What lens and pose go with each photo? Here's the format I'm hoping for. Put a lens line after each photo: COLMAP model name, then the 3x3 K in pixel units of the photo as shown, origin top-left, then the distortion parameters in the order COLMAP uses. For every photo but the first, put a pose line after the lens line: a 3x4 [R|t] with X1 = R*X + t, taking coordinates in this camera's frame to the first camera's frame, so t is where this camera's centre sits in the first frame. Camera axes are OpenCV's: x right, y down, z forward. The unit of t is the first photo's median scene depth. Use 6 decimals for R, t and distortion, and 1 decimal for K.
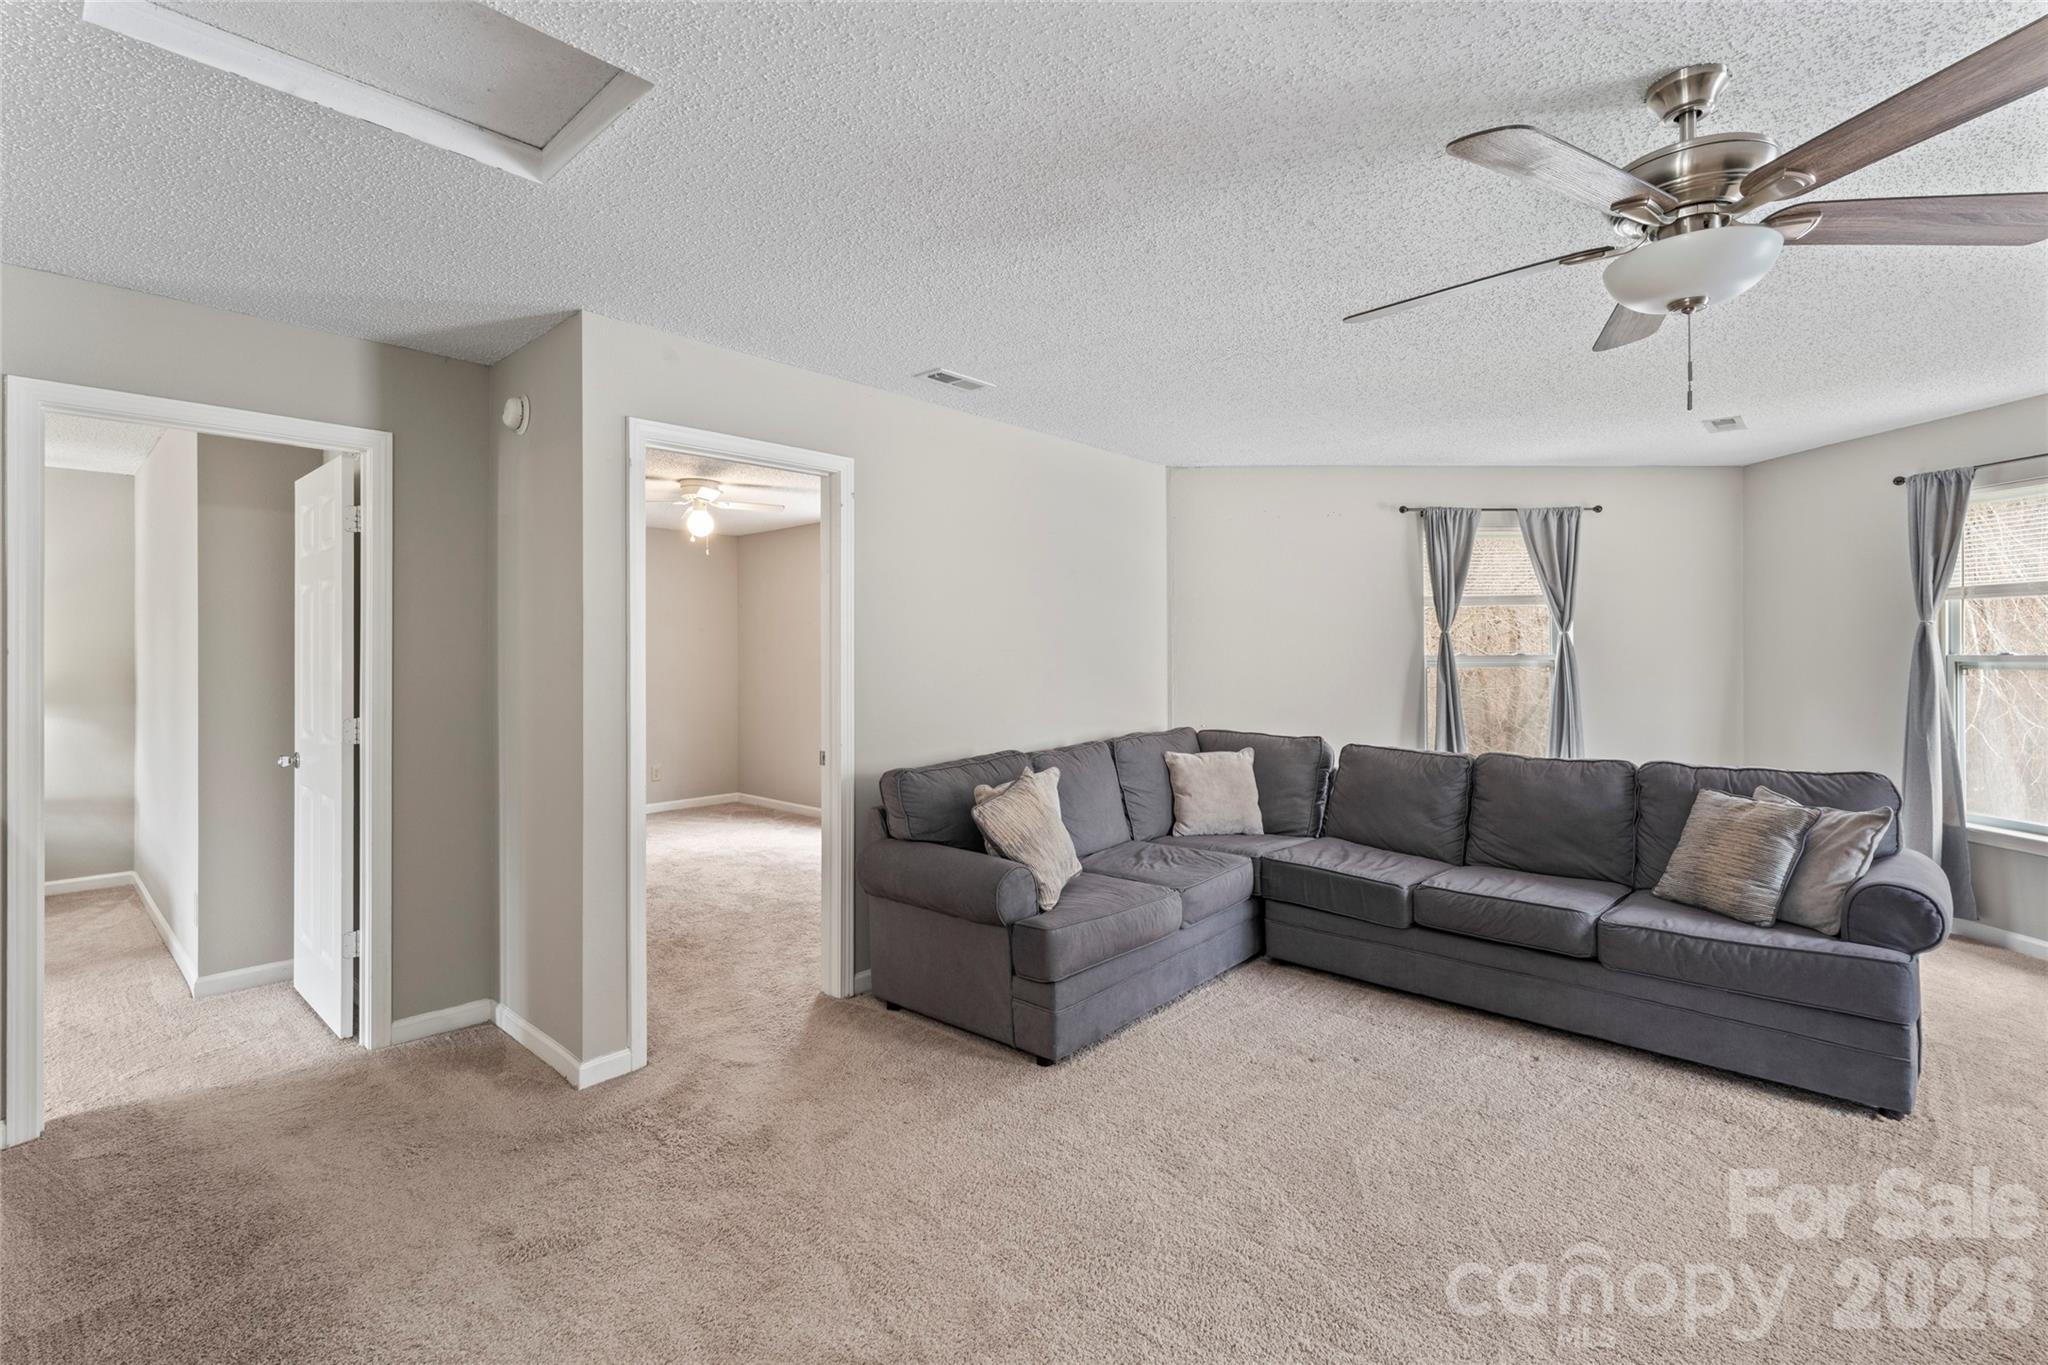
lens RADIAL K [[924.4, 0, 1031.5], [0, 924.4, 639.1], [0, 0, 1]] dist [-0.000222, -0.000078]
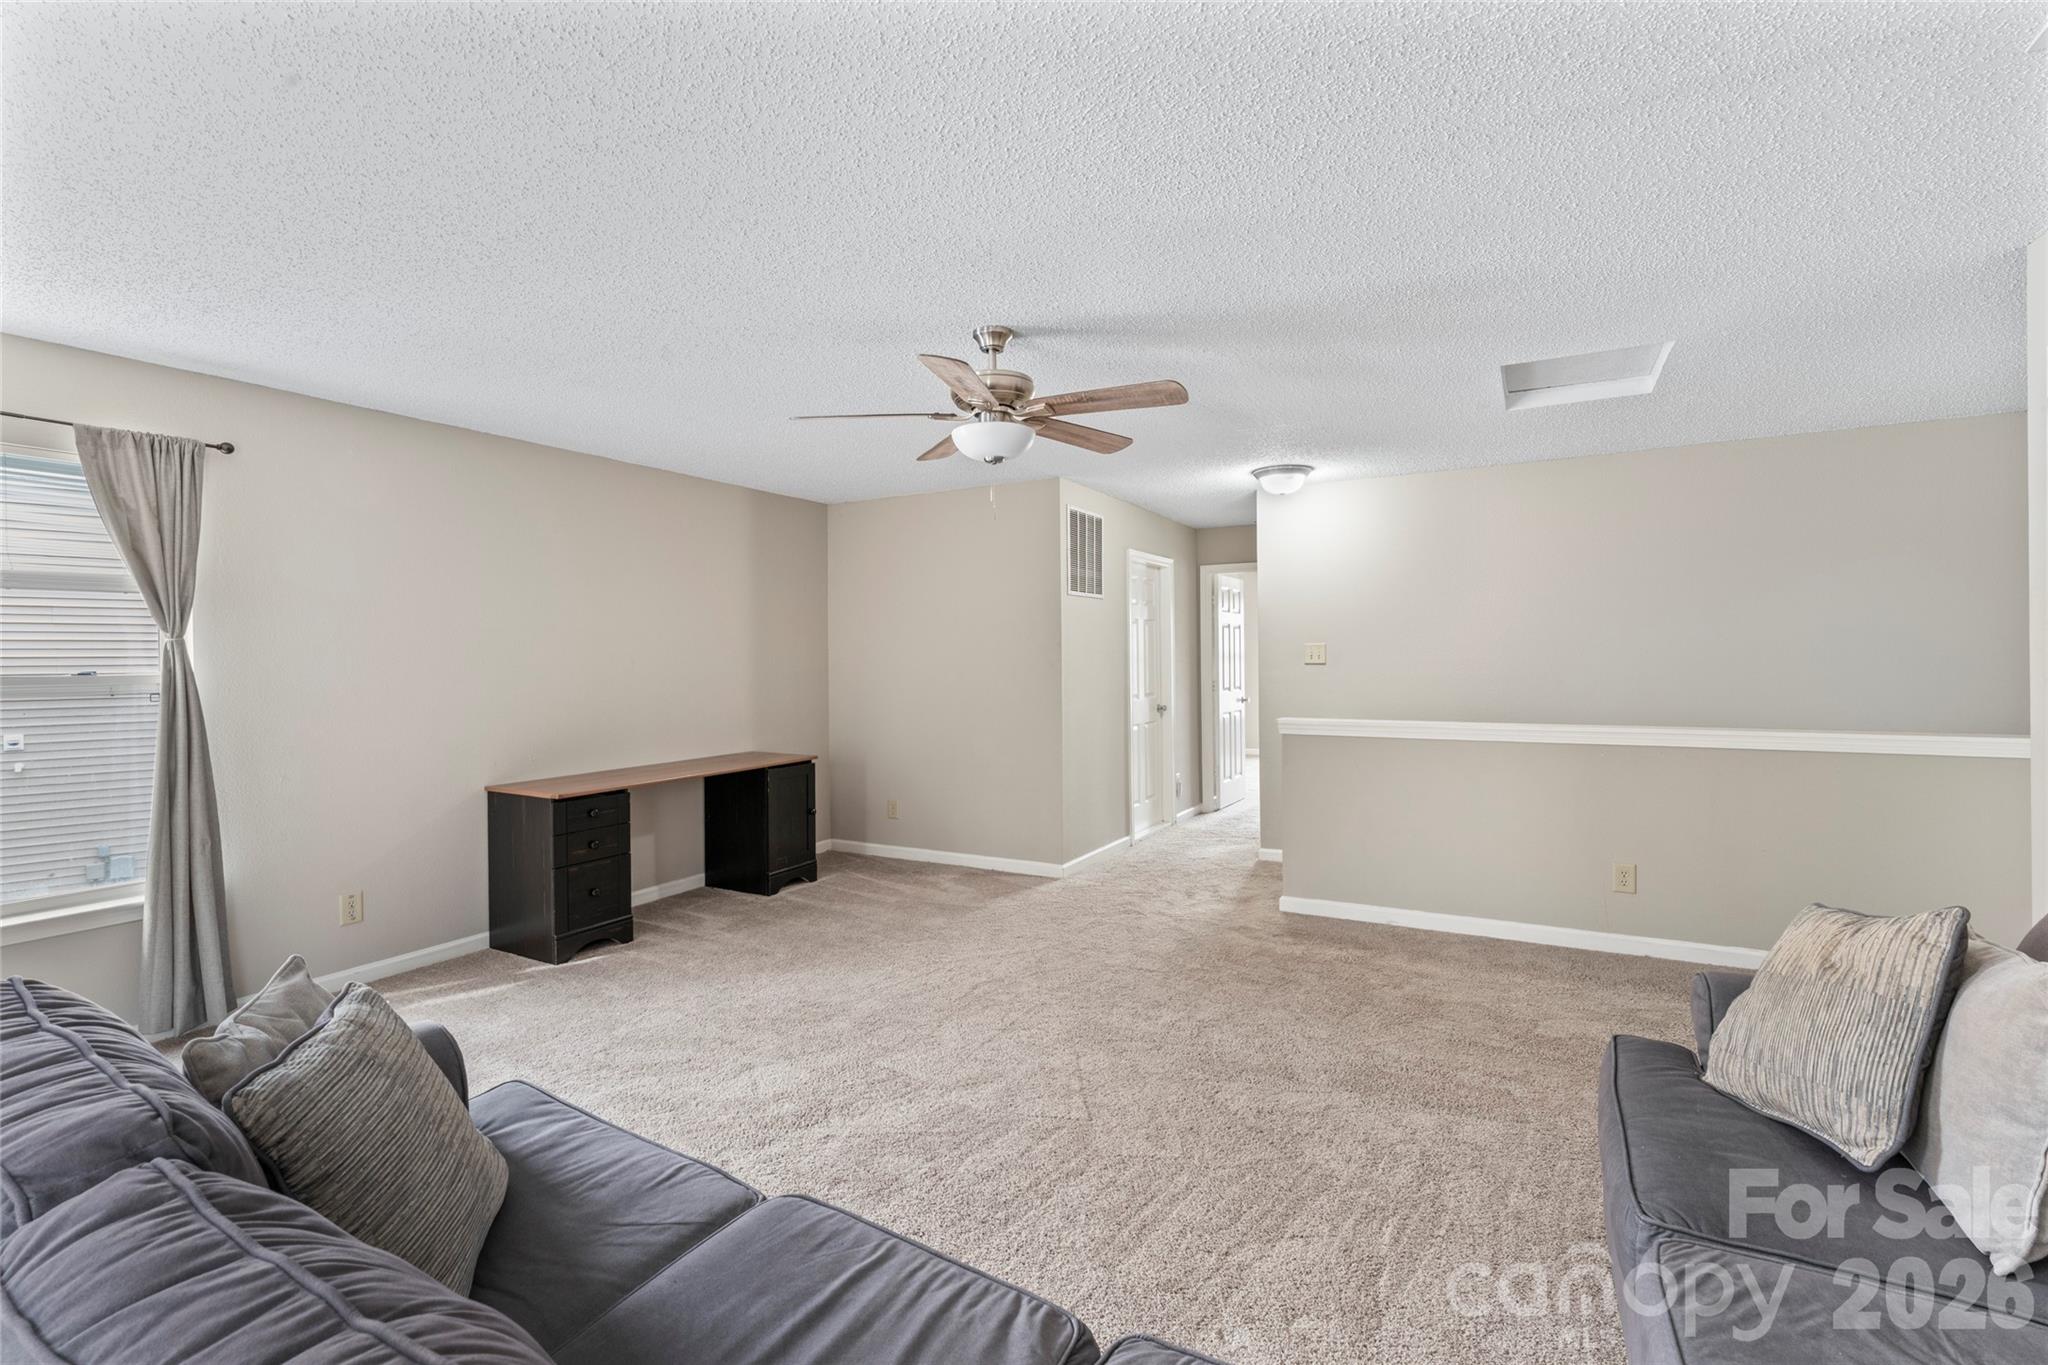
lens RADIAL K [[910.1, 0, 1026.0], [0, 910.1, 668.9], [0, 0, 1]] dist [-0.000868, 0.000090]
pose [[-0.975770, 0.021134, -0.217777, 0.561991], [0.021111, 0.999774, 0.002430, 0.015889], [0.217779, -0.002227, -0.975995, 1.446979]]
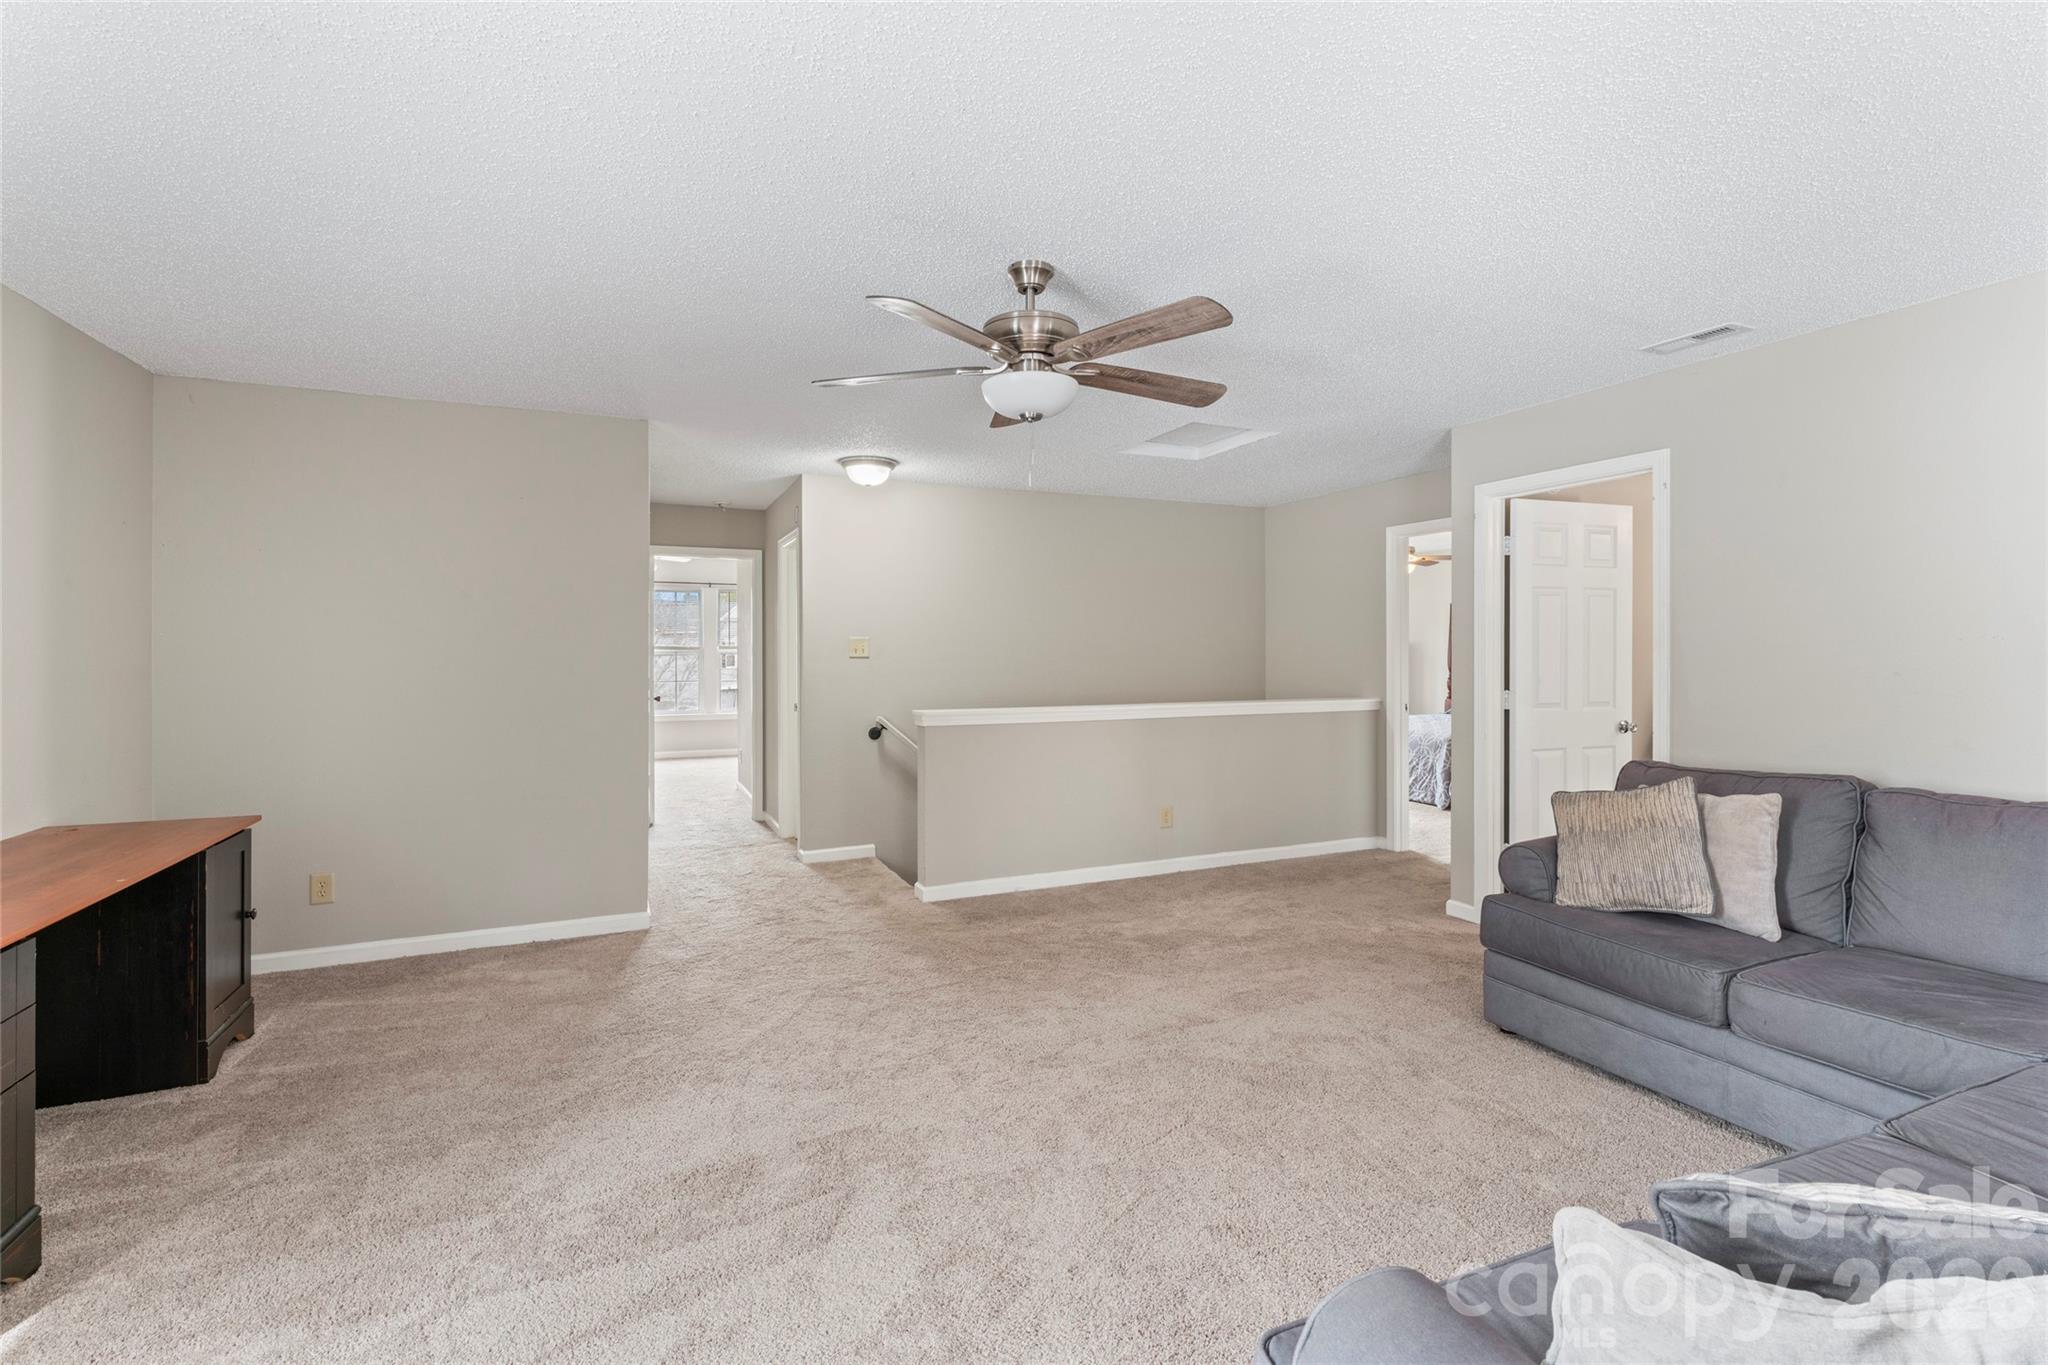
lens RADIAL K [[901.2, 0, 1029.5], [0, 901.2, 652.3], [0, 0, 1]] dist [0.002662, 0.000562]
pose [[-0.414088, 0.009035, -0.910192, 1.120083], [0.015129, 0.999881, 0.003042, 0.010466], [0.910111, -0.012511, -0.414175, 0.856637]]
